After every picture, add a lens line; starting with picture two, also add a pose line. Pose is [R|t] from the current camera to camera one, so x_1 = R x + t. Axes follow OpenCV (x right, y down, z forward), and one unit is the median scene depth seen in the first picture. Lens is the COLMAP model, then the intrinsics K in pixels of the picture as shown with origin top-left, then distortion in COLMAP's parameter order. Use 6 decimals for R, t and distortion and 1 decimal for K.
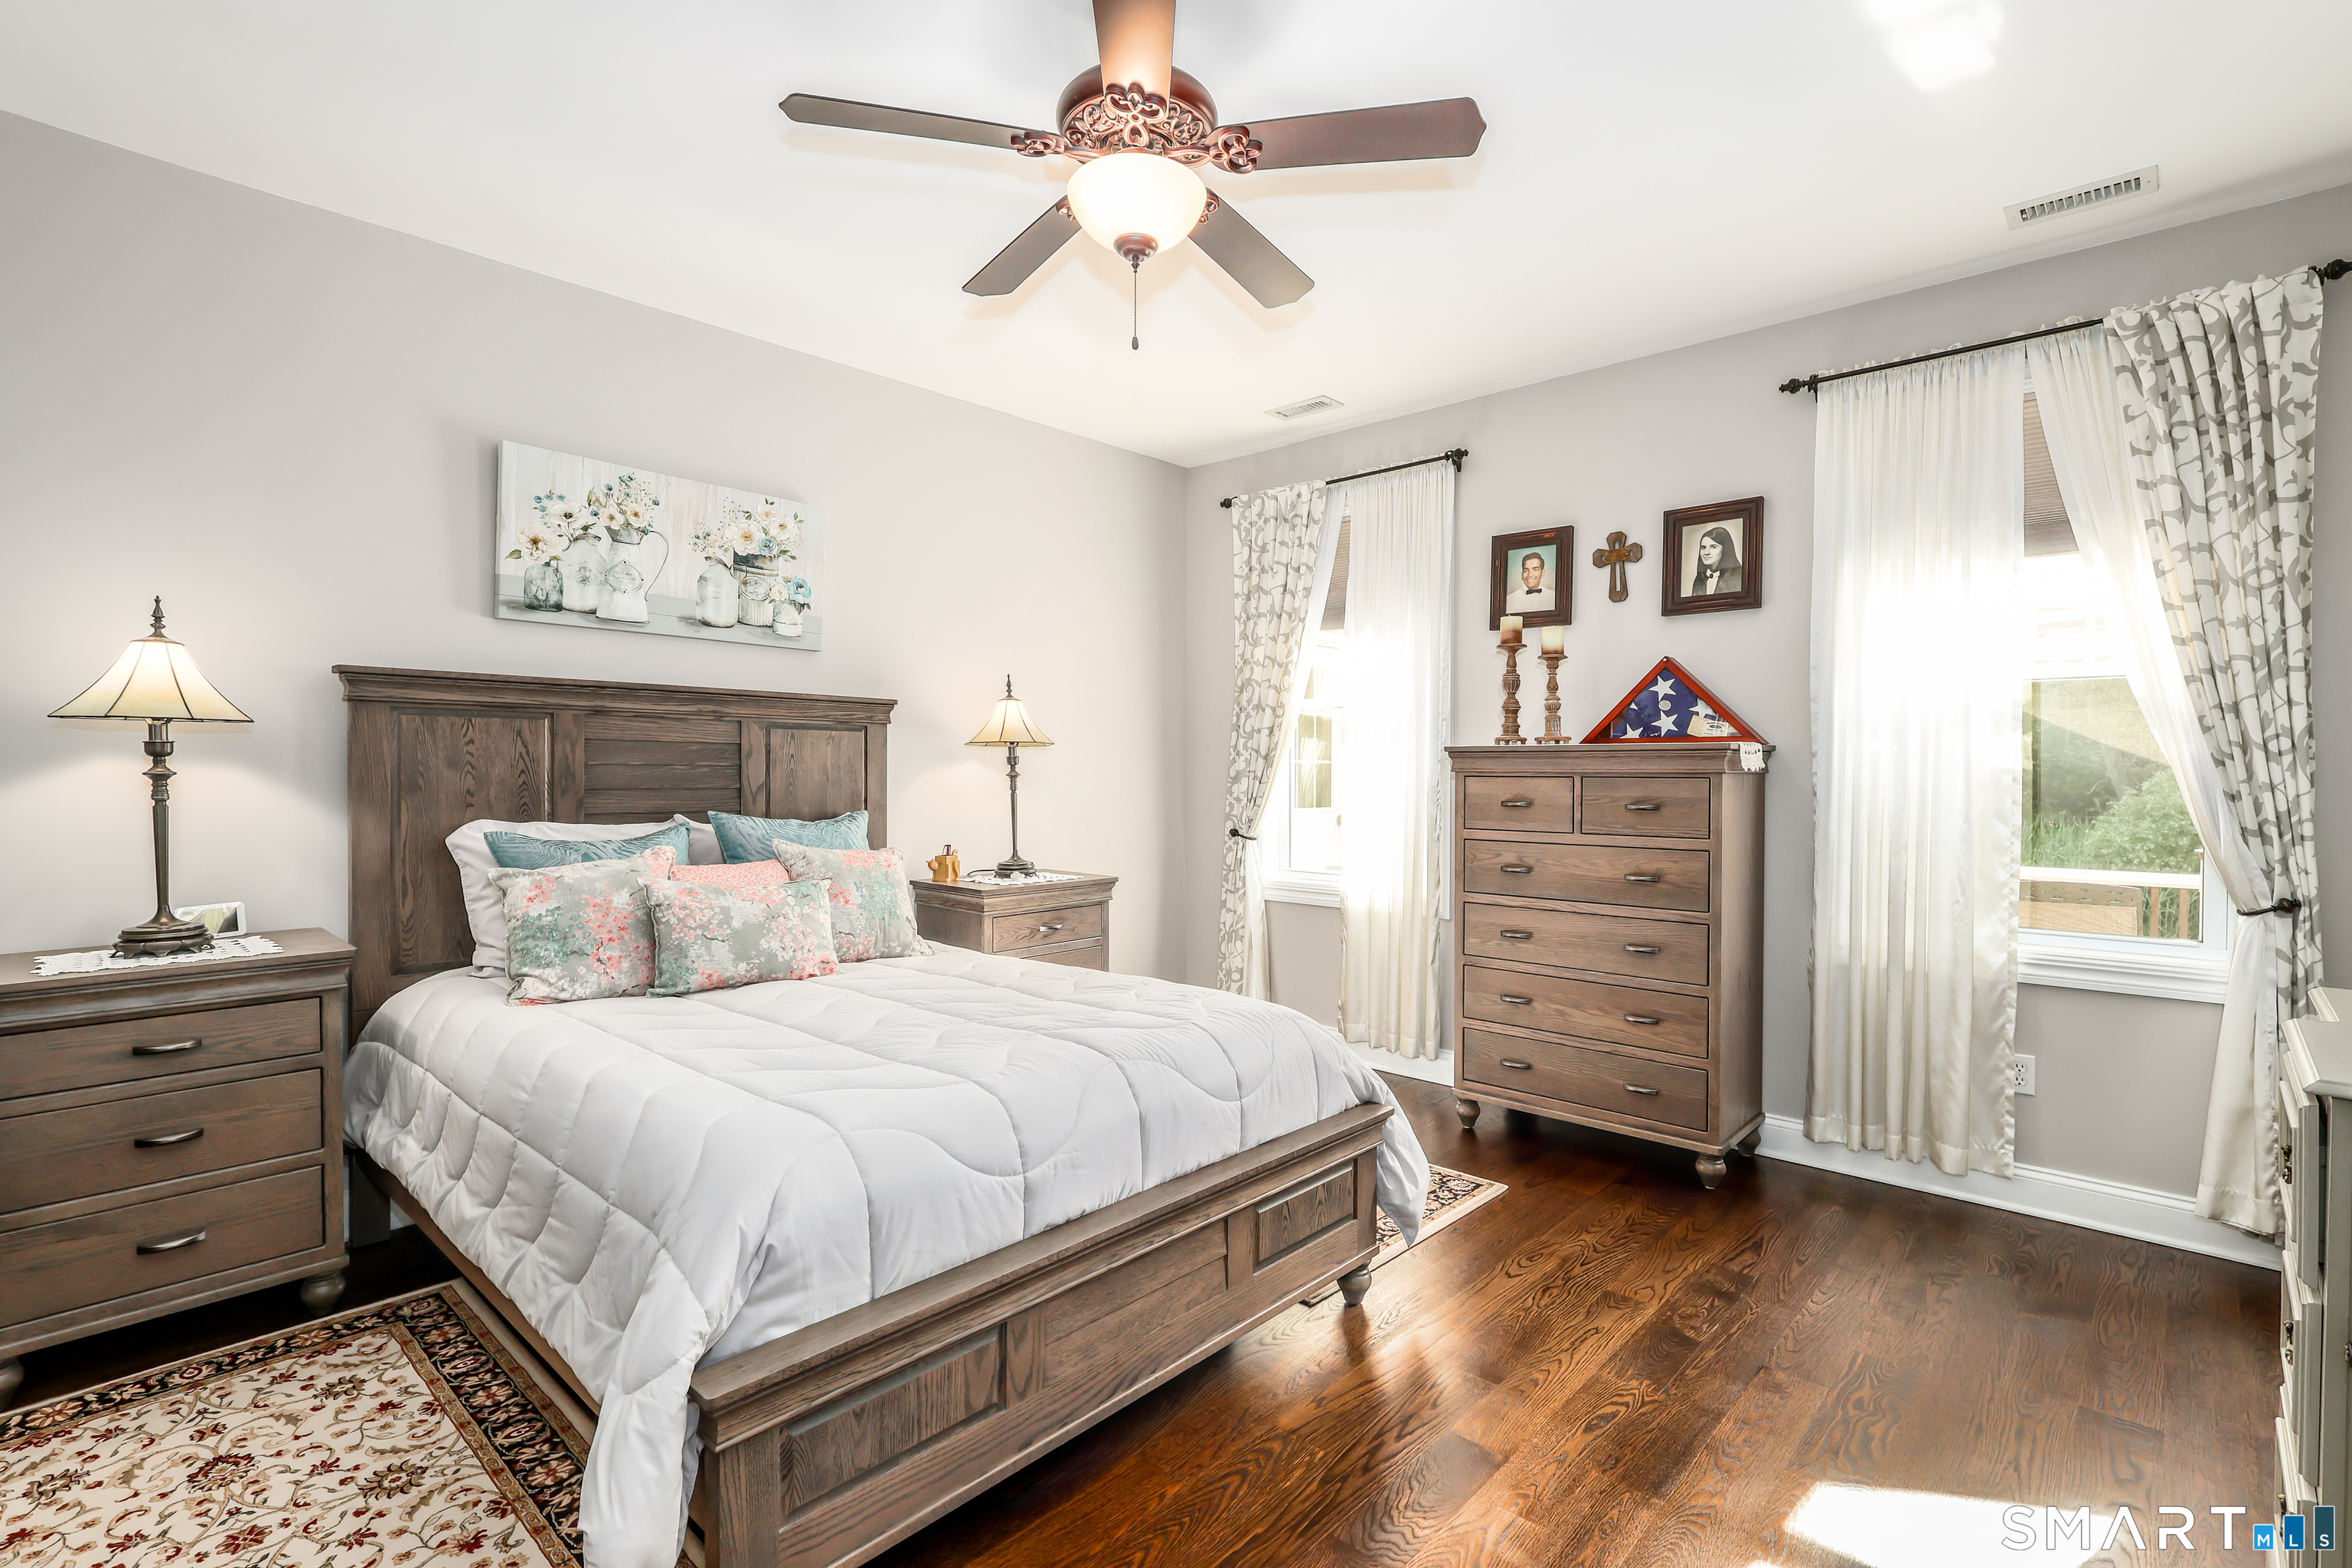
lens RADIAL K [[1094.6, 0, 1182.8], [0, 1094.6, 773.1], [0, 0, 1]] dist [0.000028, 0.001194]
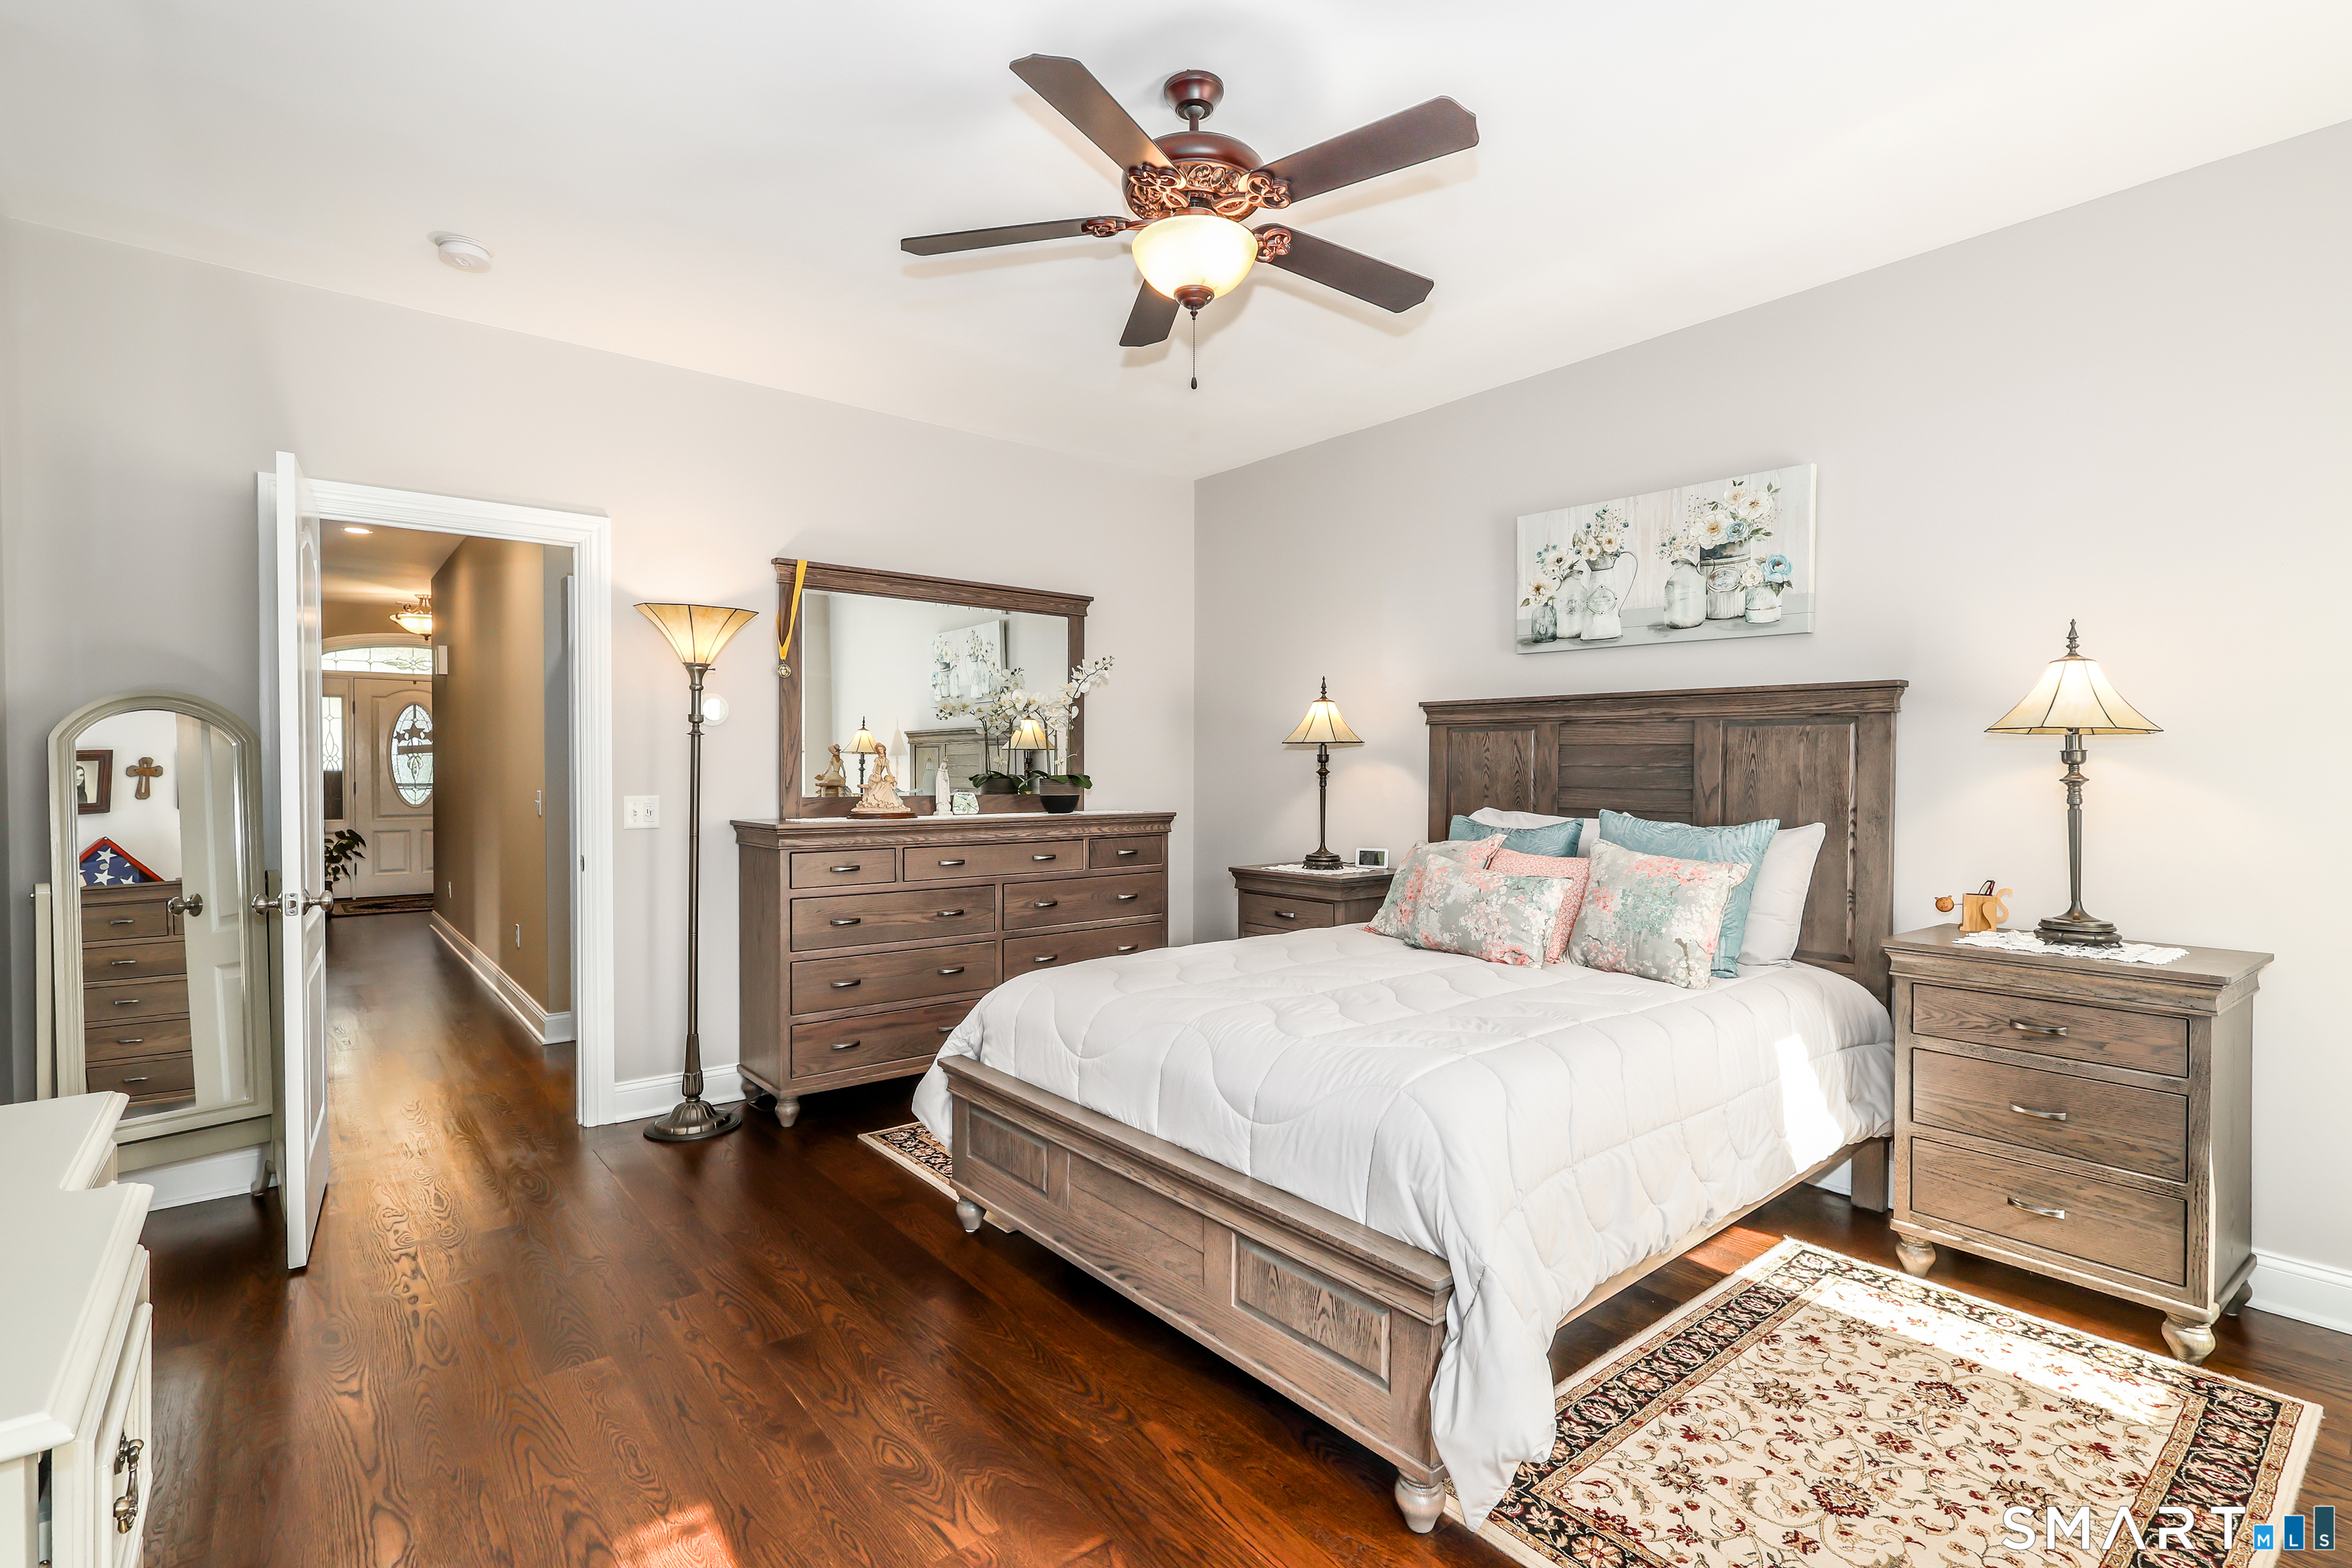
lens RADIAL K [[1094.6, 0, 1181.2], [0, 1094.6, 788.0], [0, 0, 1]] dist [0.000028, 0.001194]
pose [[-0.135446, 0.013370, -0.990695, 0.623204], [-0.008449, 0.999857, 0.014649, 0.001411], [0.990749, 0.010355, -0.135313, 0.676351]]
